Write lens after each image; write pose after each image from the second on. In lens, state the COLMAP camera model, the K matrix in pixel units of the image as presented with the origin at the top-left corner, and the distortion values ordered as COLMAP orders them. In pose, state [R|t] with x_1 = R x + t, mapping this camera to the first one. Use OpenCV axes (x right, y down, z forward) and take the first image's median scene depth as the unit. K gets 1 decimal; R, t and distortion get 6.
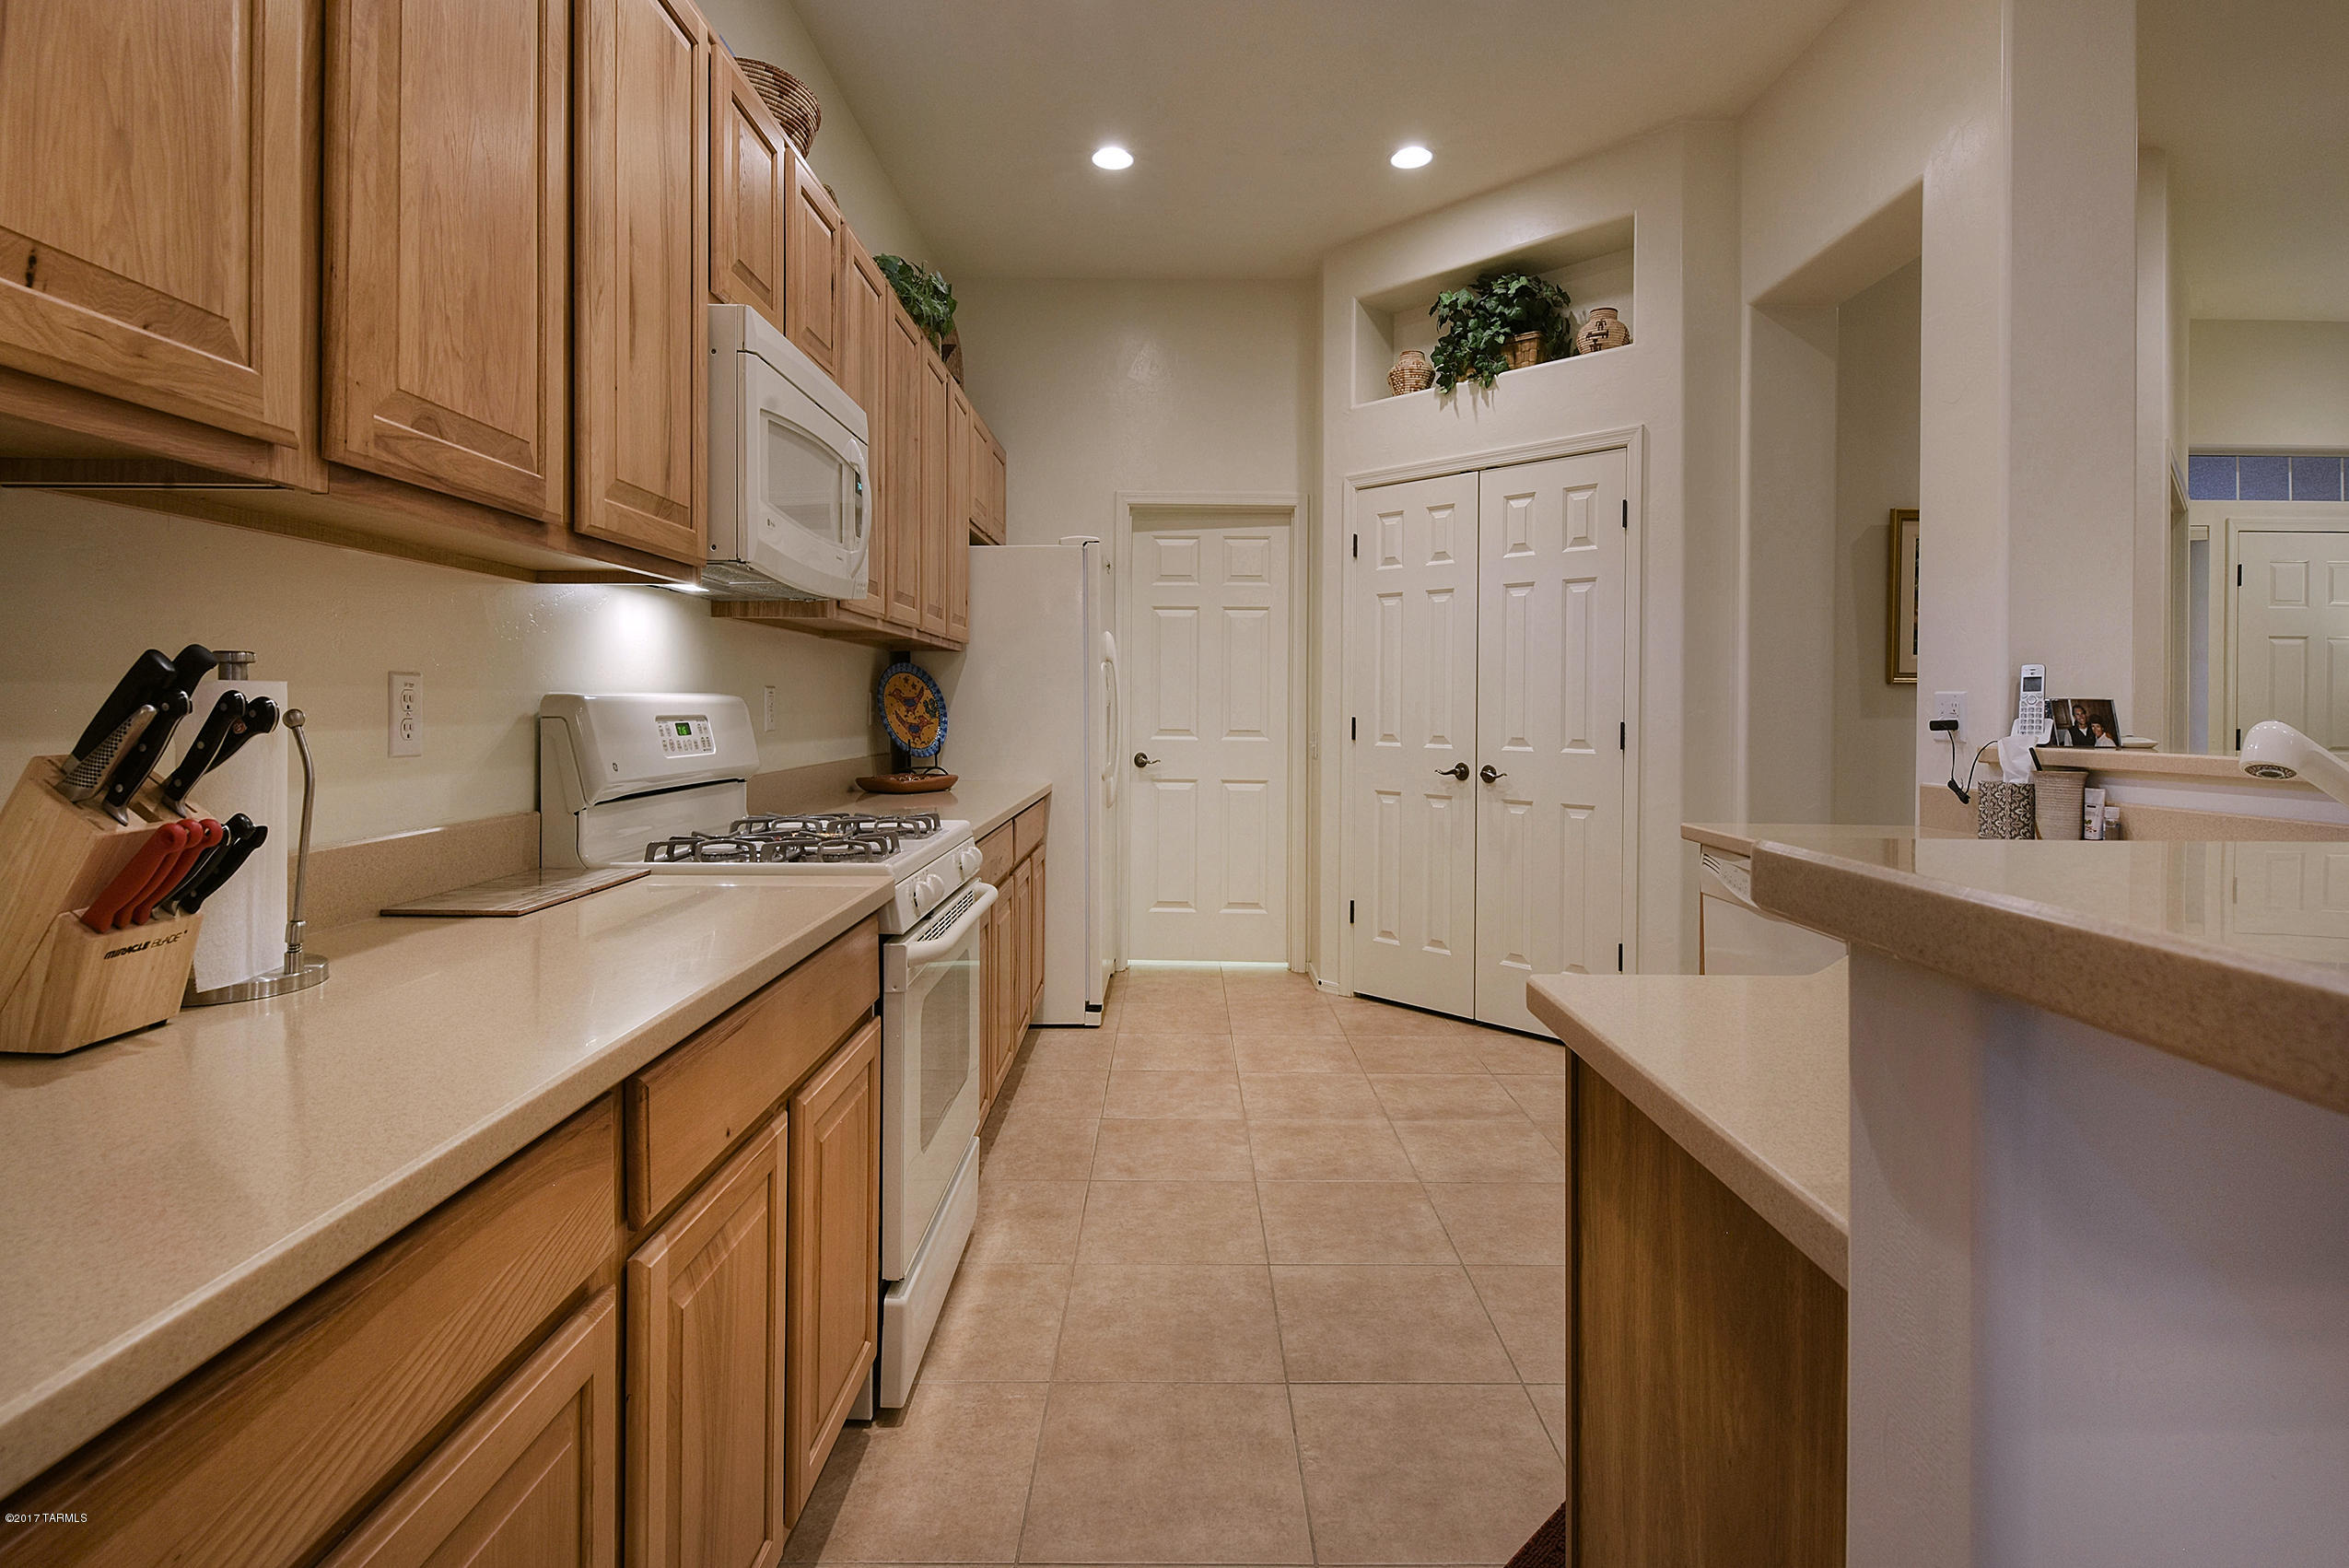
lens RADIAL K [[1197.8, 0, 1176.8], [0, 1197.8, 709.4], [0, 0, 1]] dist [-0.000348, 0.000055]
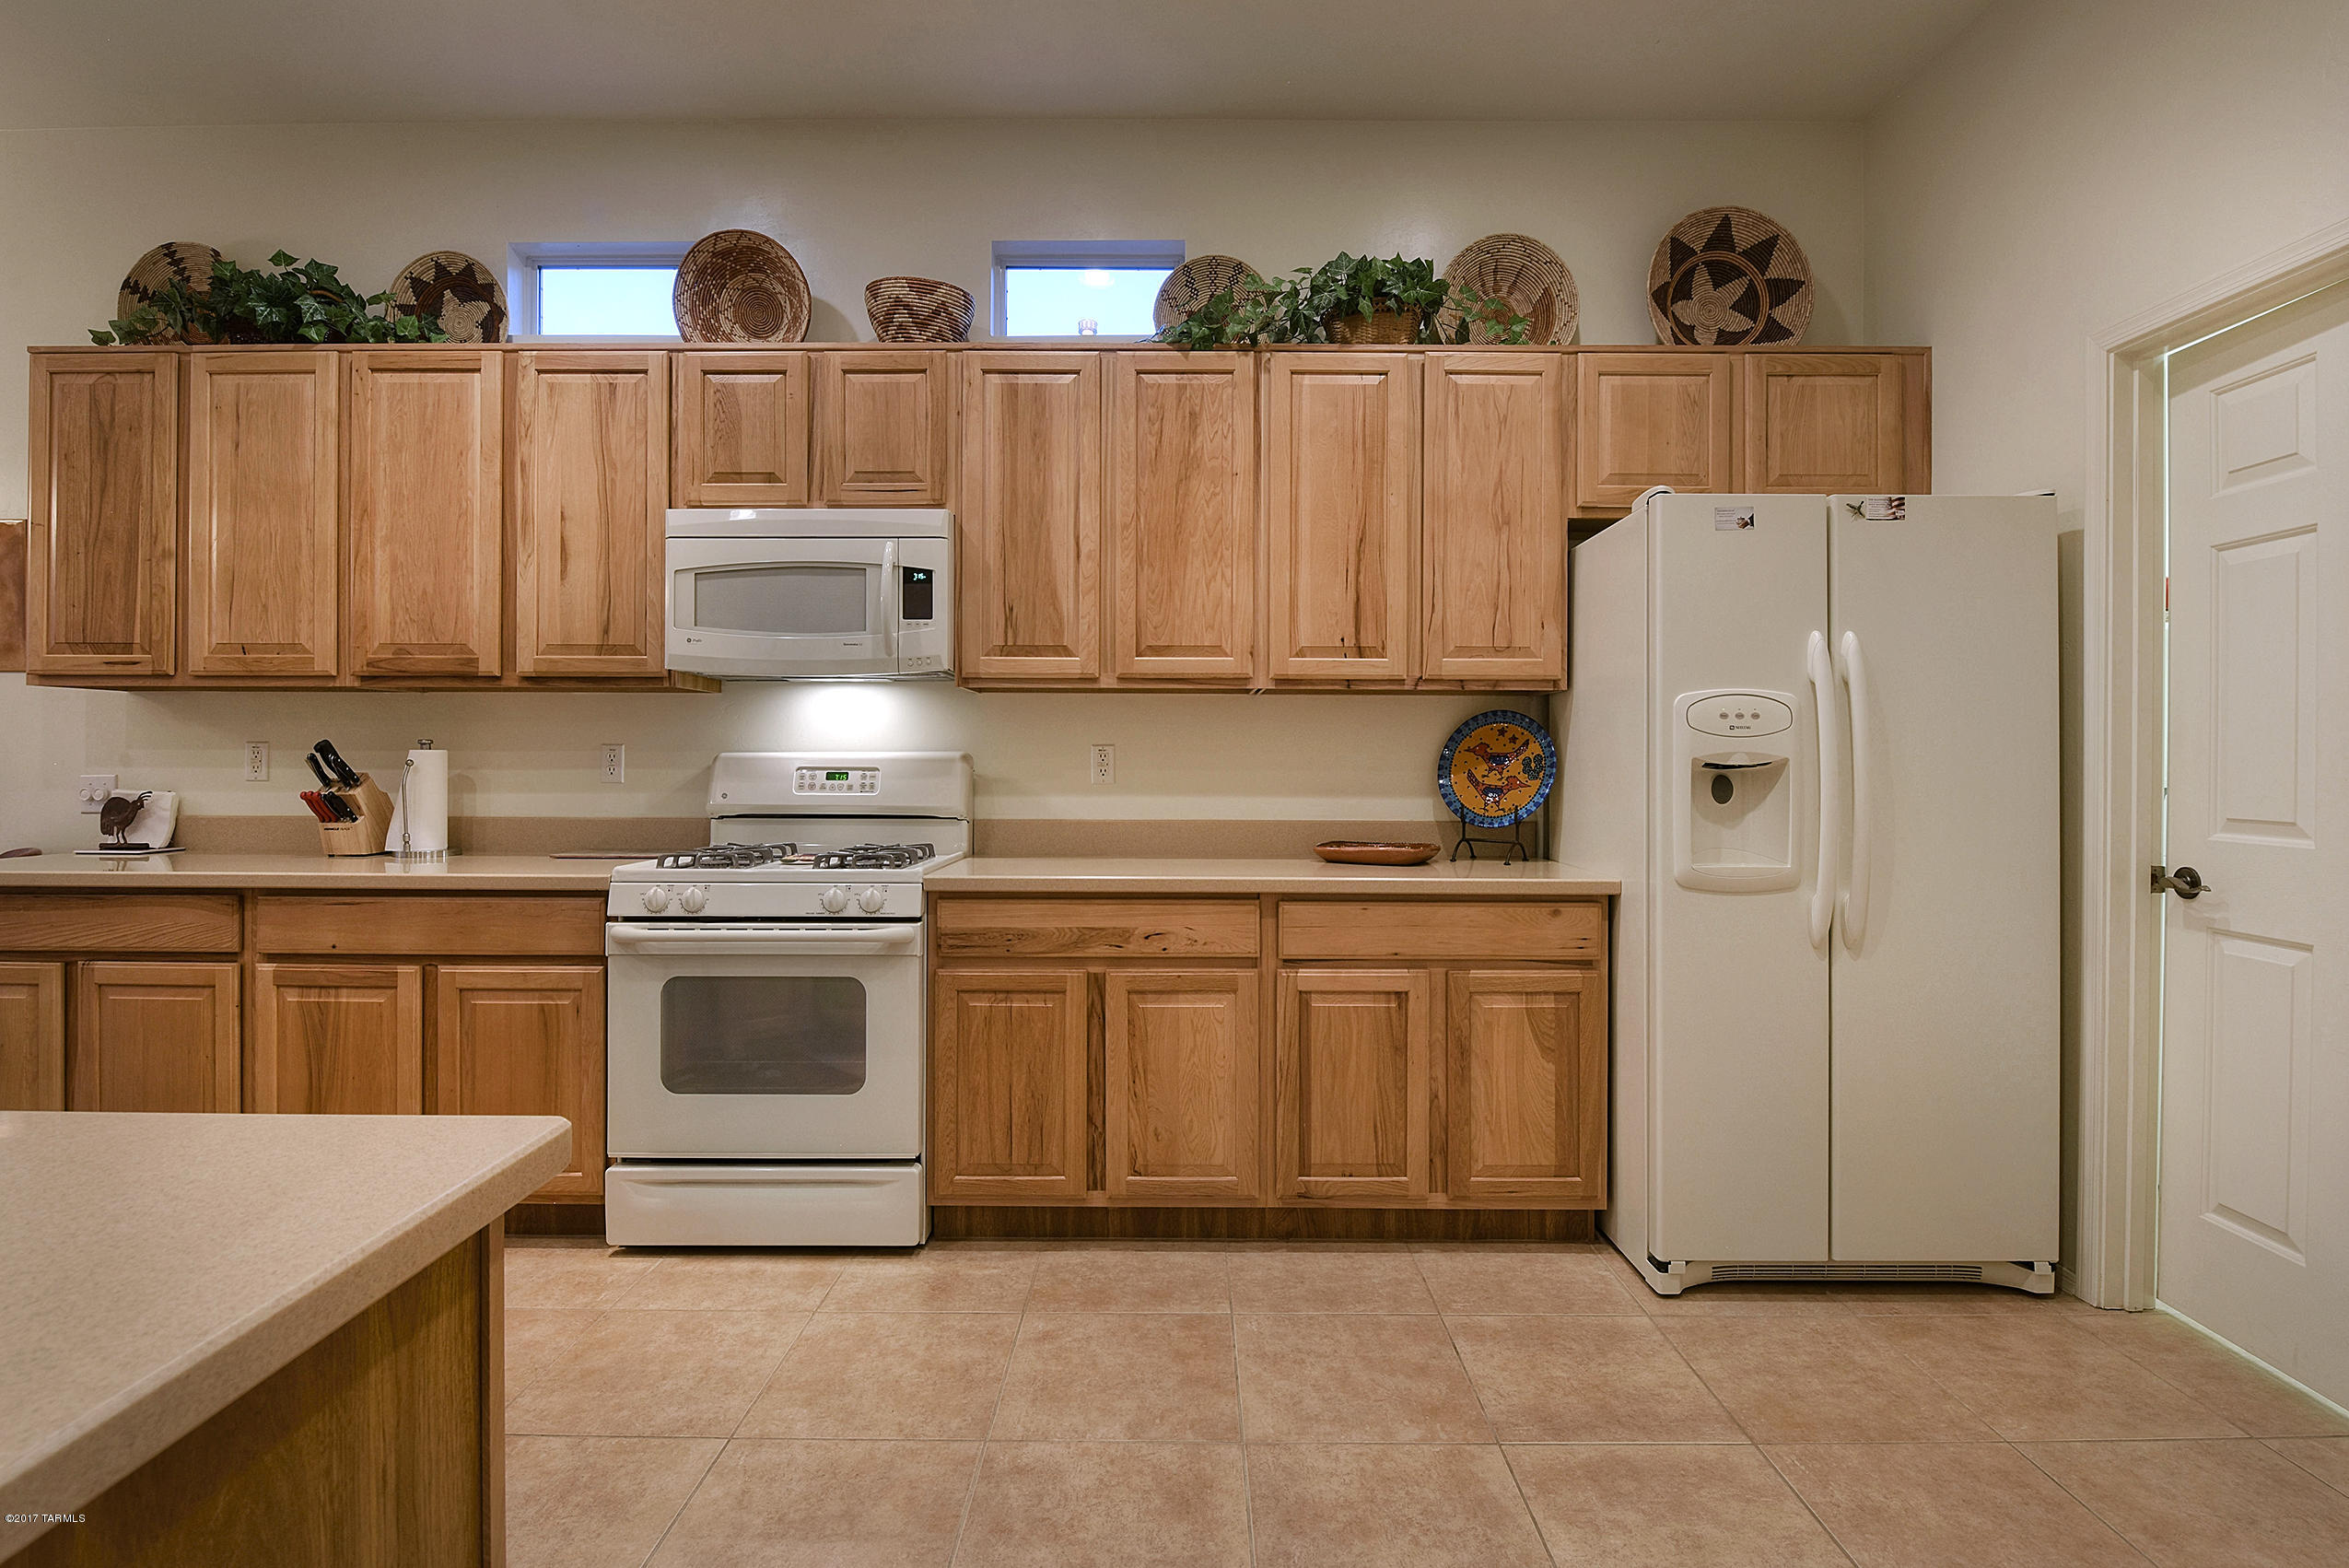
lens RADIAL K [[1029.9, 0, 1177.7], [0, 1029.9, 756.2], [0, 0, 1]] dist [-0.001475, -0.000157]
pose [[-0.003110, -0.006477, -0.999974, 0.648568], [-0.007129, 0.999954, -0.006455, -0.002319], [0.999970, 0.007109, -0.003156, 1.078231]]
